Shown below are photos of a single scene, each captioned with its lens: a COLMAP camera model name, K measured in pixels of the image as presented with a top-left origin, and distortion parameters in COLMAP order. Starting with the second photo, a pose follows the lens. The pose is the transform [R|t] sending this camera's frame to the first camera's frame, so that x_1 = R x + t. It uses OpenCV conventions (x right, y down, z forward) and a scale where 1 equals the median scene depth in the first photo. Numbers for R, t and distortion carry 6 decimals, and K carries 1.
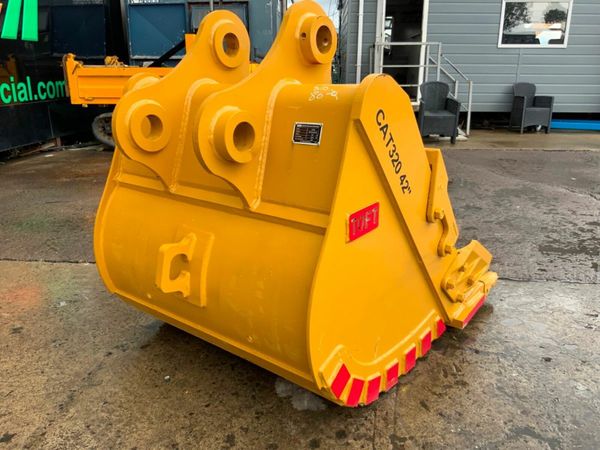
lens RADIAL K [[504.4, 0, 300.0], [0, 504.4, 225.0], [0, 0, 1]] dist [0.042688, -0.079624]
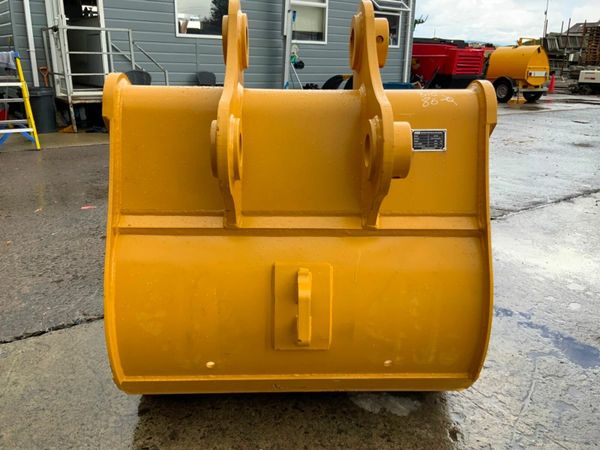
lens RADIAL K [[504.4, 0, 300.0], [0, 504.4, 225.0], [0, 0, 1]] dist [0.042688, -0.079624]
pose [[0.758349, -0.190237, 0.623472, -0.388970], [0.173575, 0.980866, 0.088163, -0.070093], [-0.628314, 0.041360, 0.776859, 0.185122]]
